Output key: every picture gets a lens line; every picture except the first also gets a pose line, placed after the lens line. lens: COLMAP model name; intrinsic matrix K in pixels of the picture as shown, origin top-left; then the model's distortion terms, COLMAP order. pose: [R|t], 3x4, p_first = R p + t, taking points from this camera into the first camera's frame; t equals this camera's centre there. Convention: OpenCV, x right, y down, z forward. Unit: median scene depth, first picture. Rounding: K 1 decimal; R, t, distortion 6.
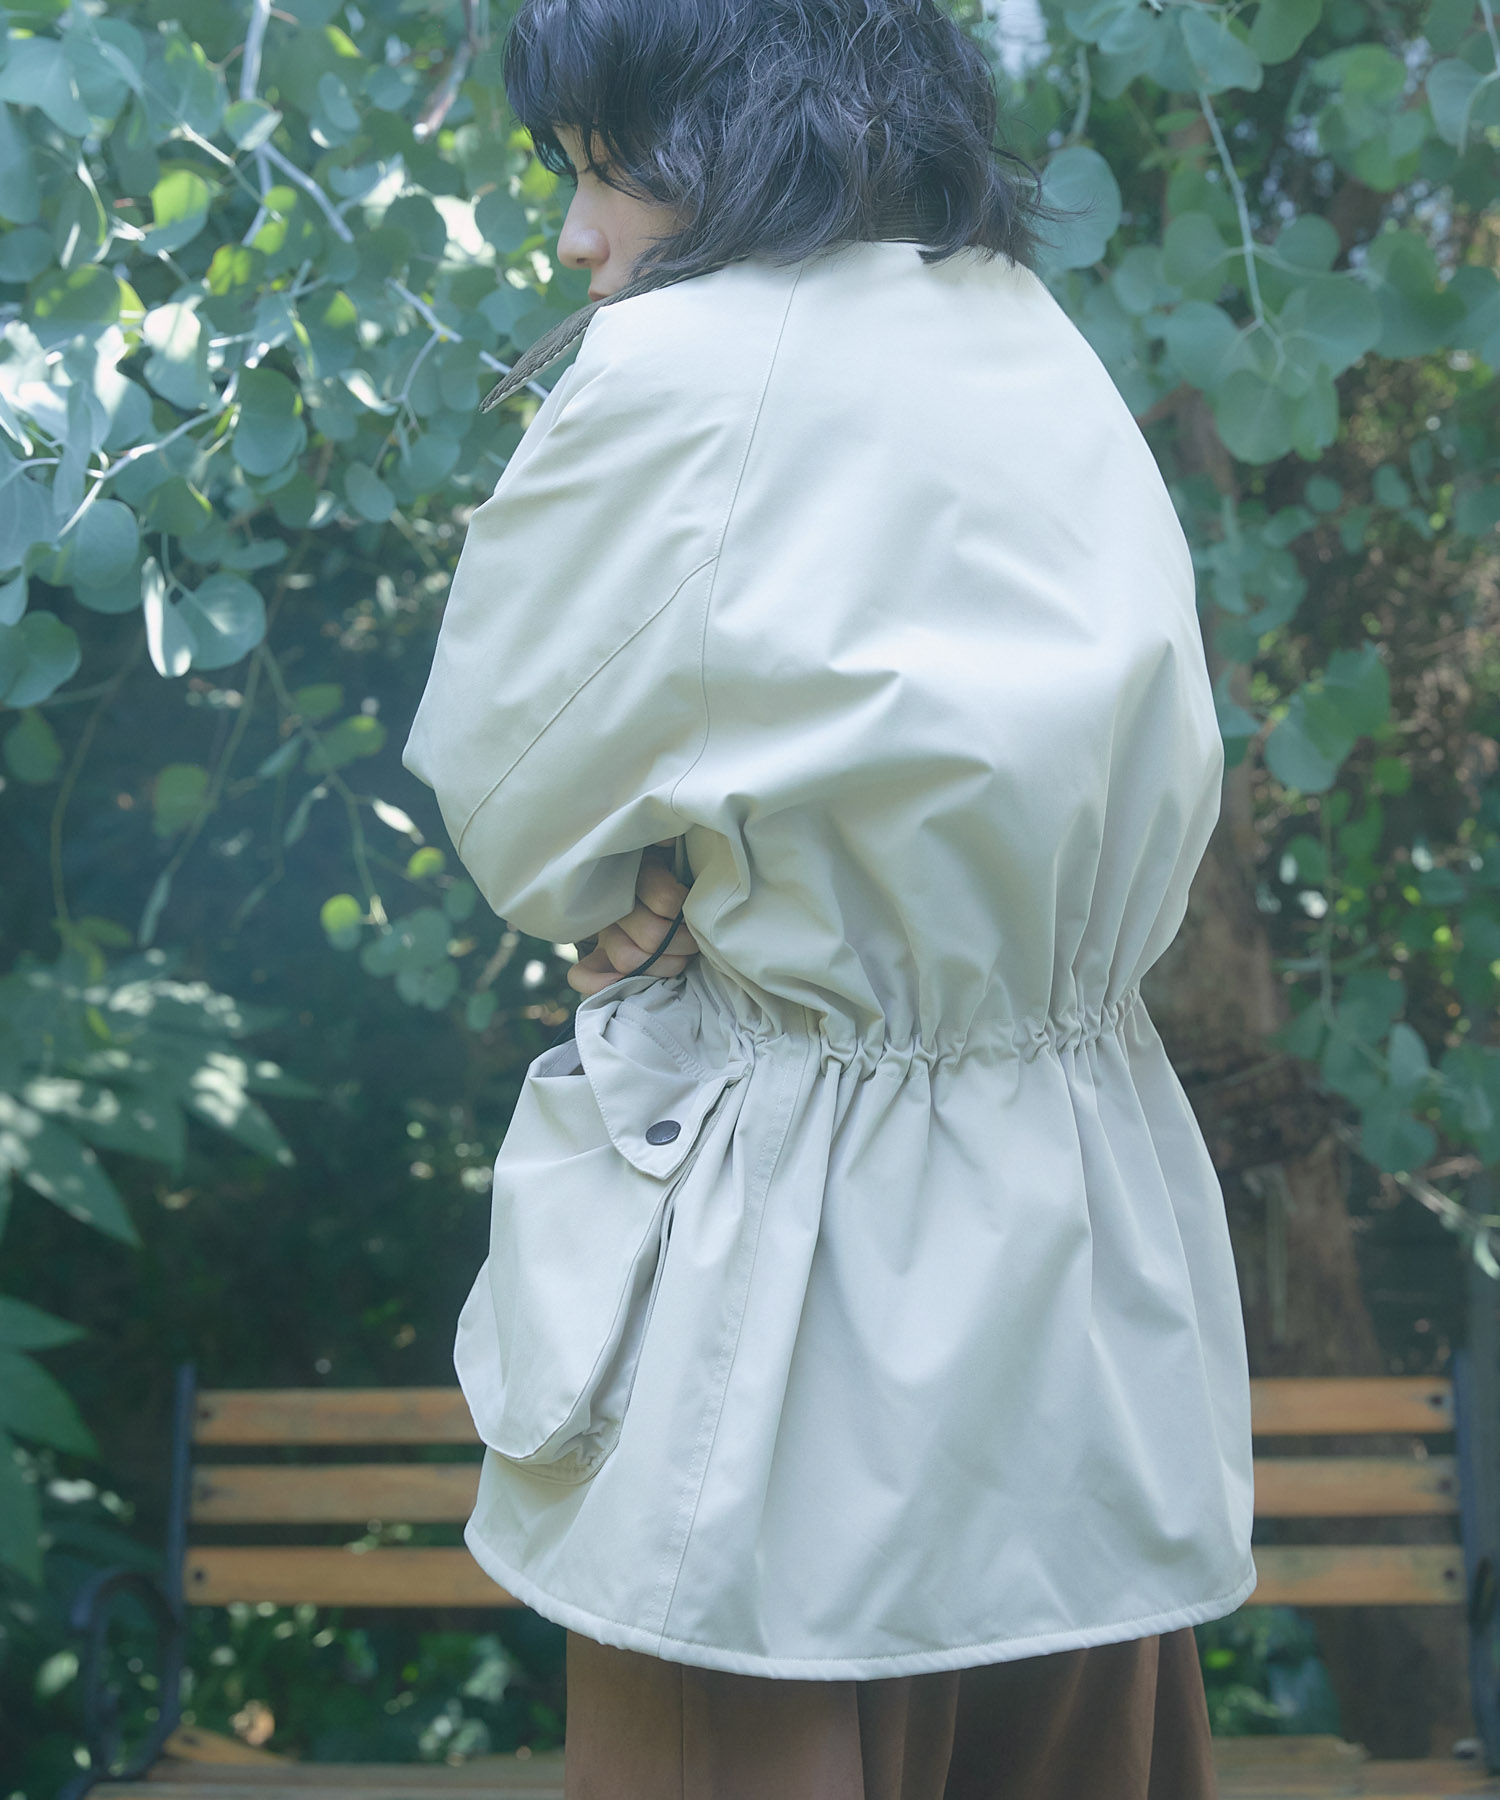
lens RADIAL K [[6178.6, 0, 750.0], [0, 6178.6, 900.0], [0, 0, 1]] dist [-0.876519, 4.658482]
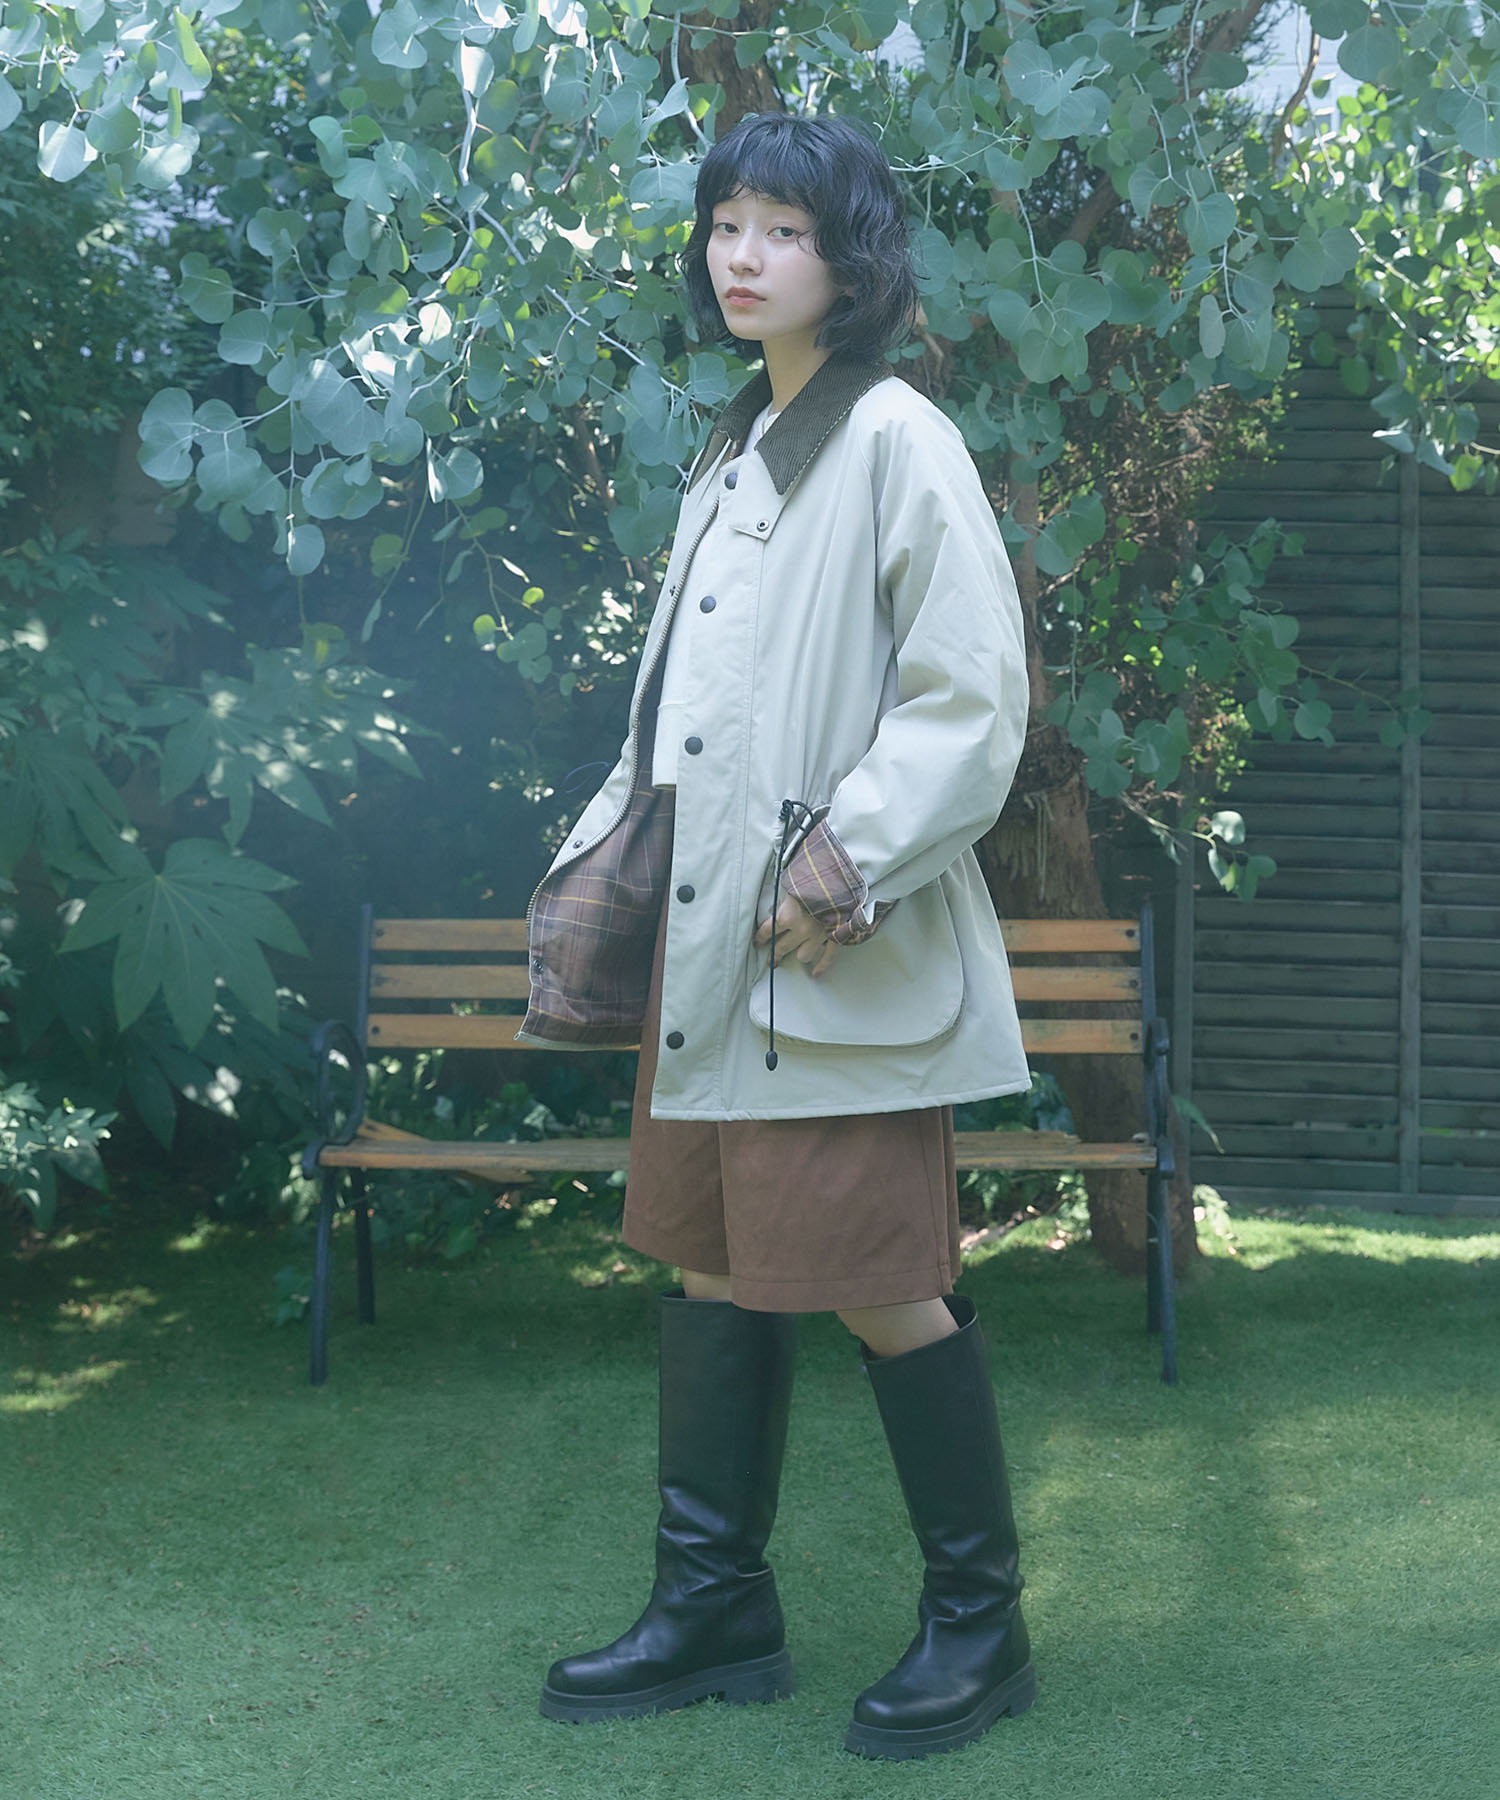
lens RADIAL K [[4197.0, 0, 749.6], [0, 4197.0, 962.2], [0, 0, 1]] dist [0.614337, -0.006009]
pose [[0.999715, 0.021222, 0.010962, -0.003148], [-0.022060, 0.996300, 0.083066, -0.002790], [-0.009159, -0.083284, 0.996484, -0.115185]]
